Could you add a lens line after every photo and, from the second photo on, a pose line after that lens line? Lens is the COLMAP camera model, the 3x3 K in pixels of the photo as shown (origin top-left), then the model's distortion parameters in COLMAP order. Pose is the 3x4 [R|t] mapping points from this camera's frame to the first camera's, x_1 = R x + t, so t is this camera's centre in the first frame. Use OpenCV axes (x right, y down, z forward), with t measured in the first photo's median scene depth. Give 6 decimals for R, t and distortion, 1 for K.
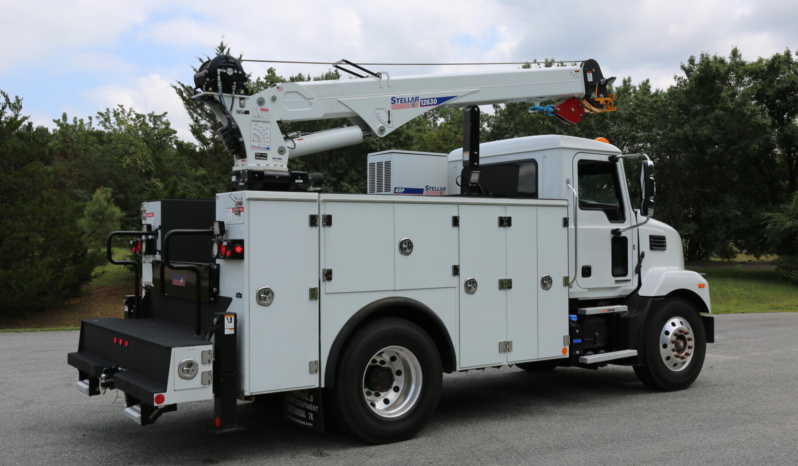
lens RADIAL K [[825.0, 0, 399.0], [0, 825.0, 233.0], [0, 0, 1]] dist [-0.012856, 0.014117]
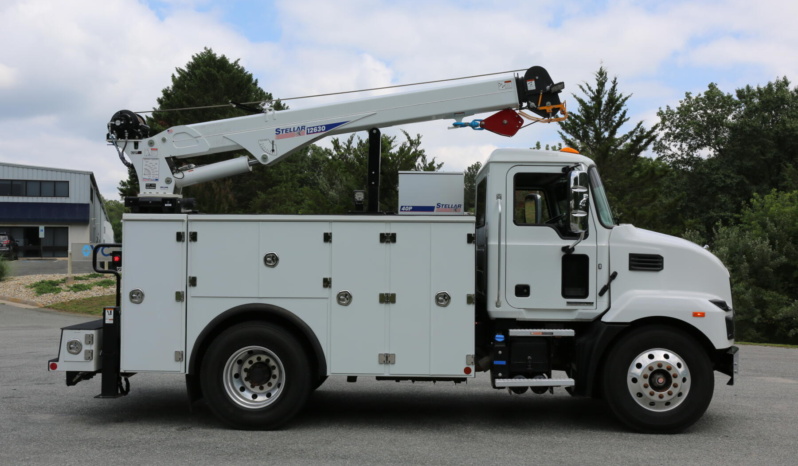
lens RADIAL K [[776.2, 0, 403.1], [0, 776.2, 233.8], [0, 0, 1]] dist [-0.014086, 0.003804]
pose [[0.809940, -0.001176, -0.586512, 0.766089], [-0.009425, 0.999843, -0.015021, -0.004670], [0.586437, 0.017694, 0.809801, 0.236068]]
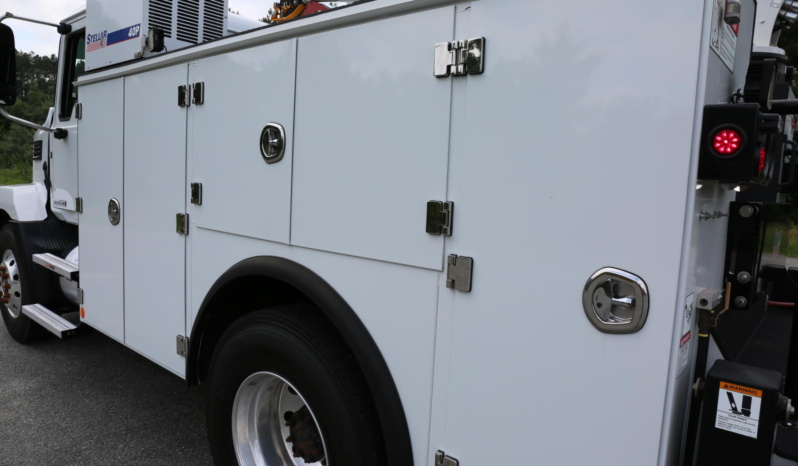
lens RADIAL K [[541.2, 0, 396.0], [0, 541.2, 234.1], [0, 0, 1]] dist [-0.099057, 0.072165]
pose [[0.259400, 0.117838, -0.958554, 0.268745], [-0.043795, 0.992943, 0.110214, 0.029923], [0.964776, 0.013390, 0.262730, 0.951880]]
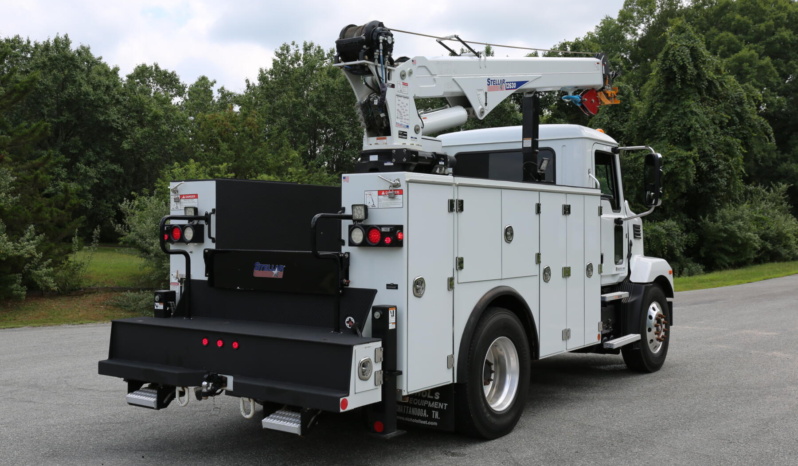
lens RADIAL K [[866.4, 0, 399.0], [0, 866.4, 233.0], [0, 0, 1]] dist [0.005918, 0.004708]
pose [[0.940802, 0.003419, 0.338940, -0.448729], [-0.007171, 0.999926, 0.009819, 0.006164], [-0.338882, -0.011669, 0.940757, 0.084374]]
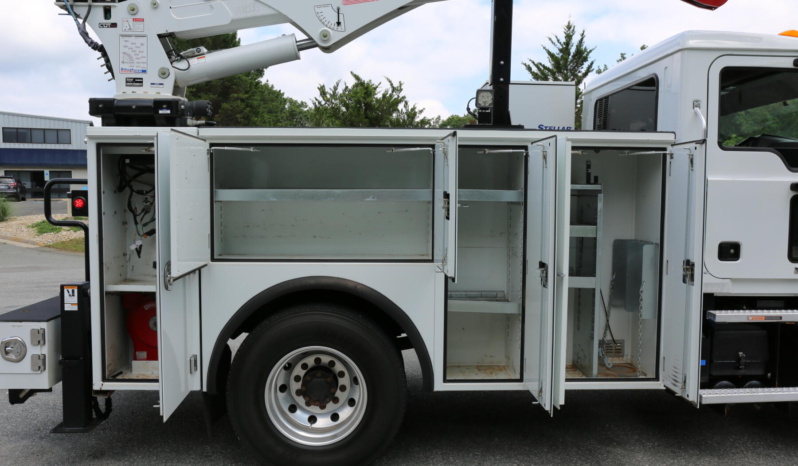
lens RADIAL K [[641.3, 0, 399.0], [0, 641.3, 233.0], [0, 0, 1]] dist [-0.071886, 0.098614]
pose [[0.843889, 0.045286, -0.534603, 0.325405], [-0.009001, 0.997486, 0.070289, 0.002740], [0.536442, -0.054504, 0.842176, 0.567343]]
